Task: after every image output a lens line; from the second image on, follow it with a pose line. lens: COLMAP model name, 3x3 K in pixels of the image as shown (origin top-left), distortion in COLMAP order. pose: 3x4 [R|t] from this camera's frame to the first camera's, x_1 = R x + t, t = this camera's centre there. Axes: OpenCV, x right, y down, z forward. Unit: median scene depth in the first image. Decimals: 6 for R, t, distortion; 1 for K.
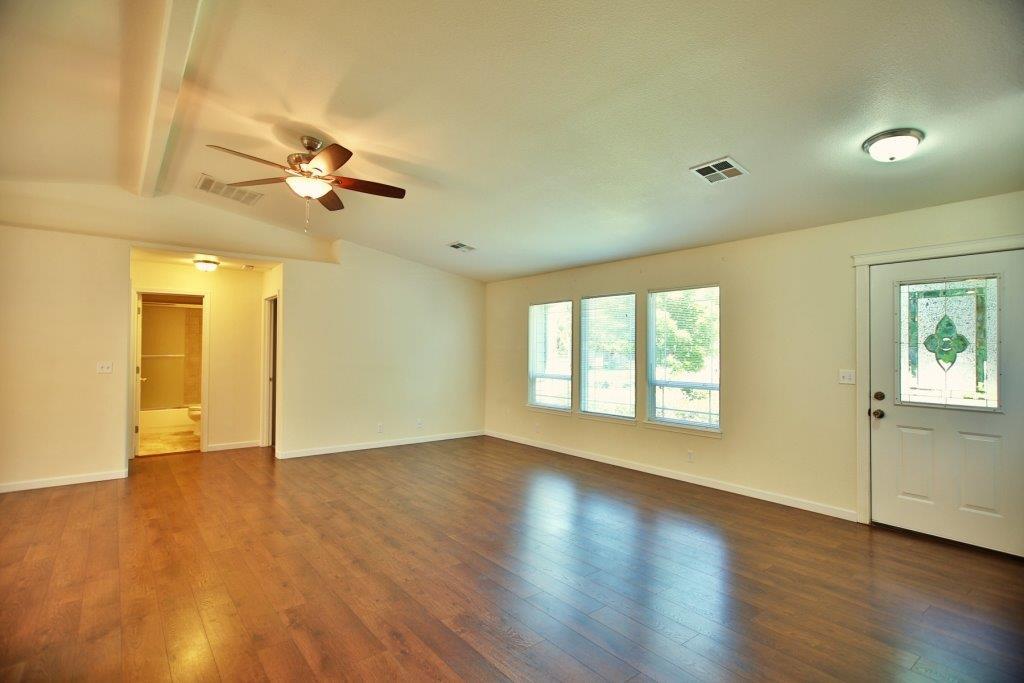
lens RADIAL K [[503.8, 0, 512.0], [0, 503.8, 341.5], [0, 0, 1]] dist [0.011755, 0.000197]
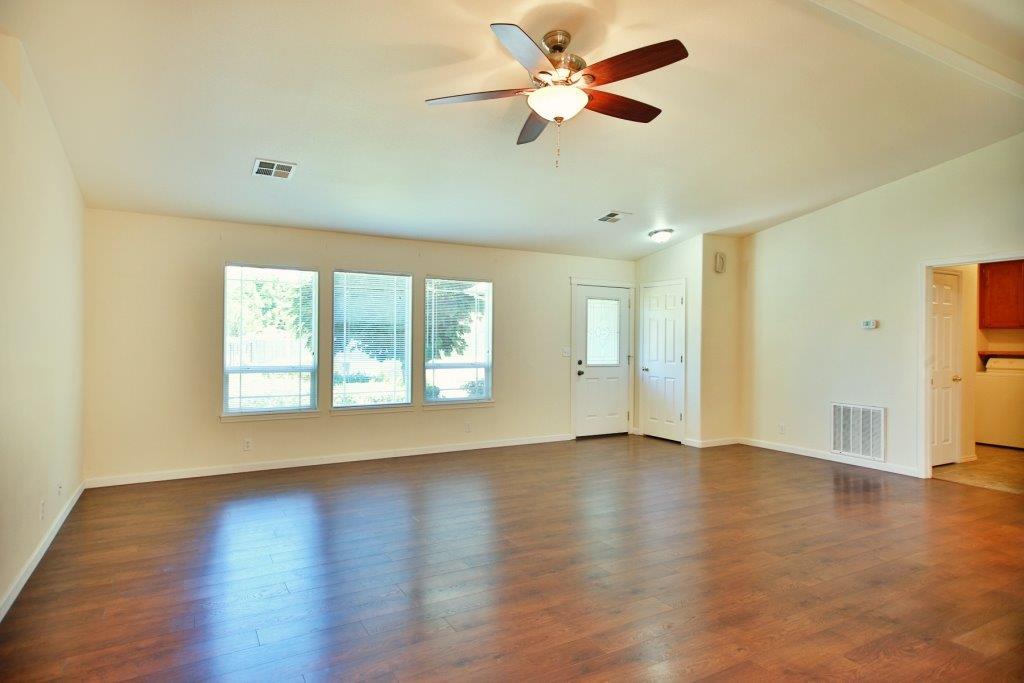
lens RADIAL K [[578.0, 0, 512.0], [0, 578.0, 341.5], [0, 0, 1]] dist [0.001703, 0.018700]
pose [[0.145727, -0.007288, 0.989298, -0.968857], [-0.024376, 0.999643, 0.010955, 0.016991], [-0.989025, -0.025711, 0.145497, 0.745466]]
